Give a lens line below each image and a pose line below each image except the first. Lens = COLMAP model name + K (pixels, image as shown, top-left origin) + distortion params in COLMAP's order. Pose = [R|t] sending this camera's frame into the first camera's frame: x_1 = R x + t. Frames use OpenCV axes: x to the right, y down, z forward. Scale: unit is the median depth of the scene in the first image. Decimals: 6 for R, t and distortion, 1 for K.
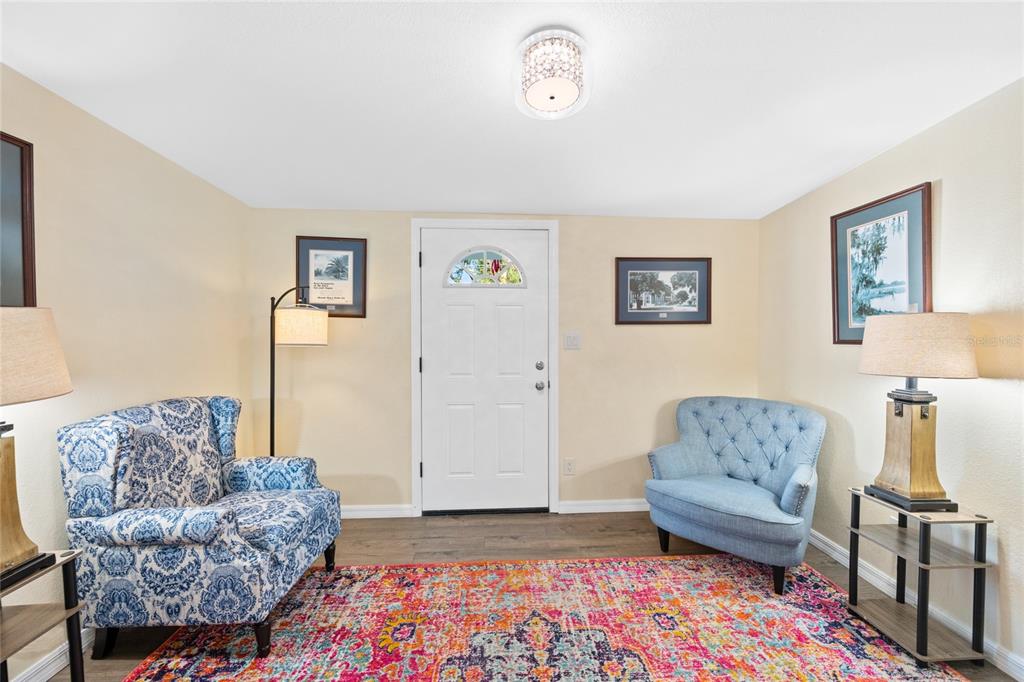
lens RADIAL K [[408.9, 0, 517.5], [0, 408.9, 345.2], [0, 0, 1]] dist [-0.003178, -0.000206]
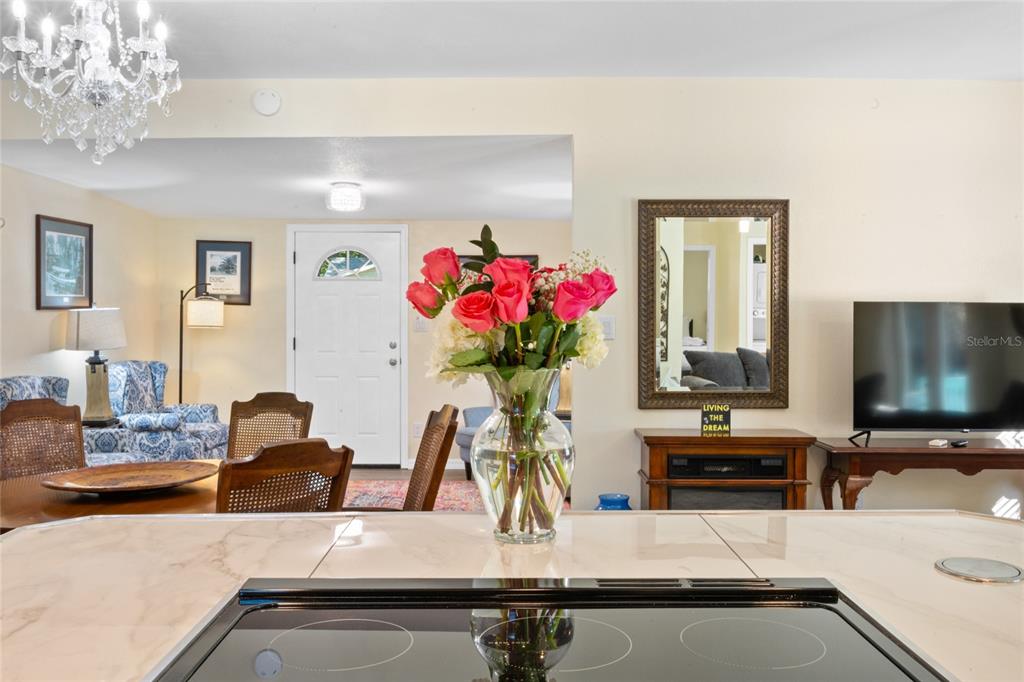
lens RADIAL K [[880.3, 0, 510.4], [0, 880.3, 333.3], [0, 0, 1]] dist [-0.014924, -0.004331]
pose [[0.999270, 0.003775, -0.038026, 0.563543], [-0.003904, 0.999987, -0.003322, 0.025719], [0.038013, 0.003468, 0.999271, -1.777202]]
